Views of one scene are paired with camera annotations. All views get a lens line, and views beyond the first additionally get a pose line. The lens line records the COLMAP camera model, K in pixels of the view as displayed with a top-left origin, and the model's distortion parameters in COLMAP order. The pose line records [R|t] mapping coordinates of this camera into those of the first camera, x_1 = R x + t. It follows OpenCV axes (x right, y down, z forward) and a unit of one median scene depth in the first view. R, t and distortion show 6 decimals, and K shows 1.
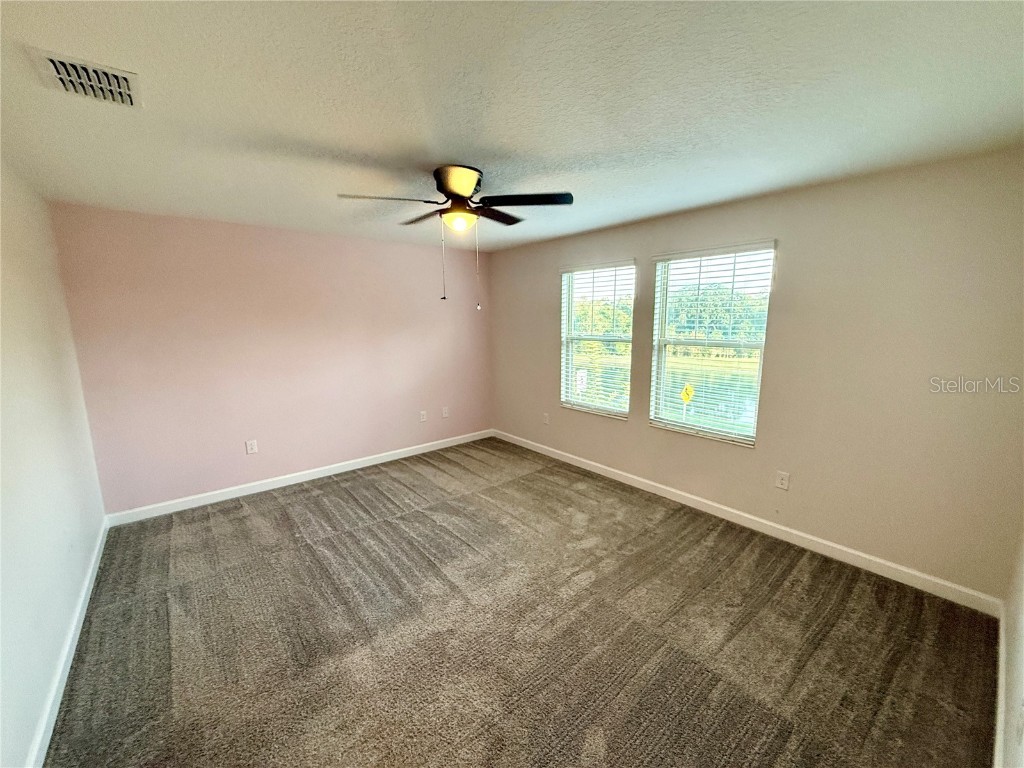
lens RADIAL K [[406.2, 0, 516.2], [0, 406.2, 380.6], [0, 0, 1]] dist [0.002404, 0.000218]
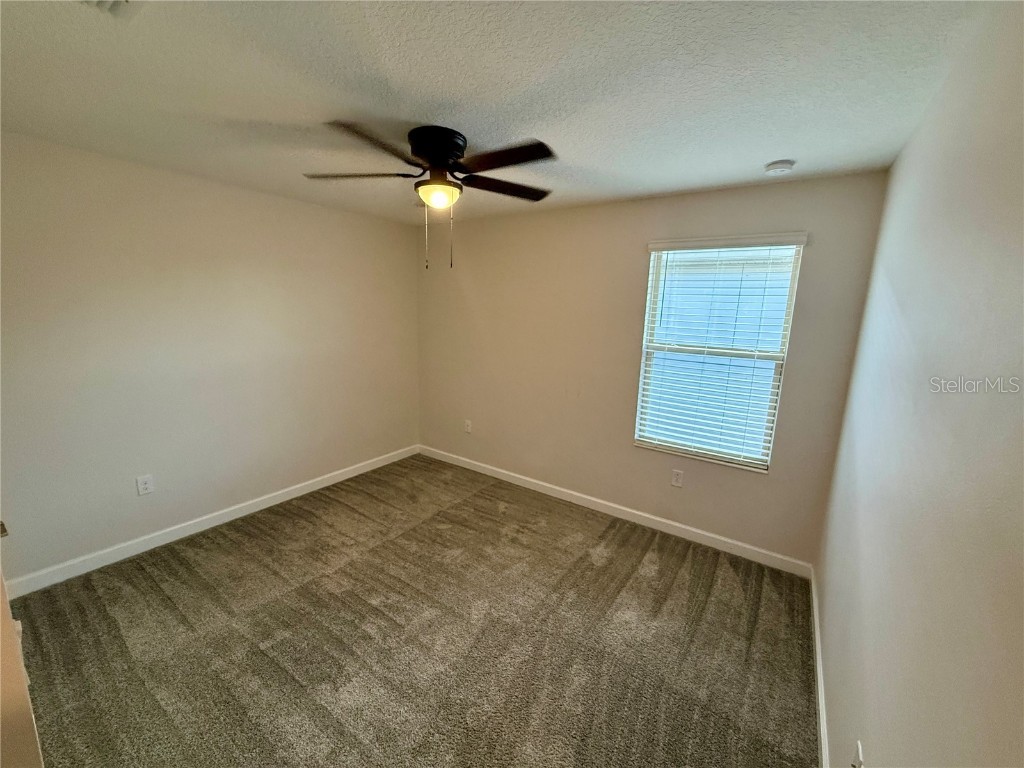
lens RADIAL K [[435.5, 0, 504.1], [0, 435.5, 387.3], [0, 0, 1]] dist [-0.000982, -0.000060]
pose [[0.972513, 0.006071, 0.232770, -0.149309], [-0.011481, 0.999694, 0.021895, -0.026840], [-0.232566, -0.023965, 0.972285, 0.173739]]
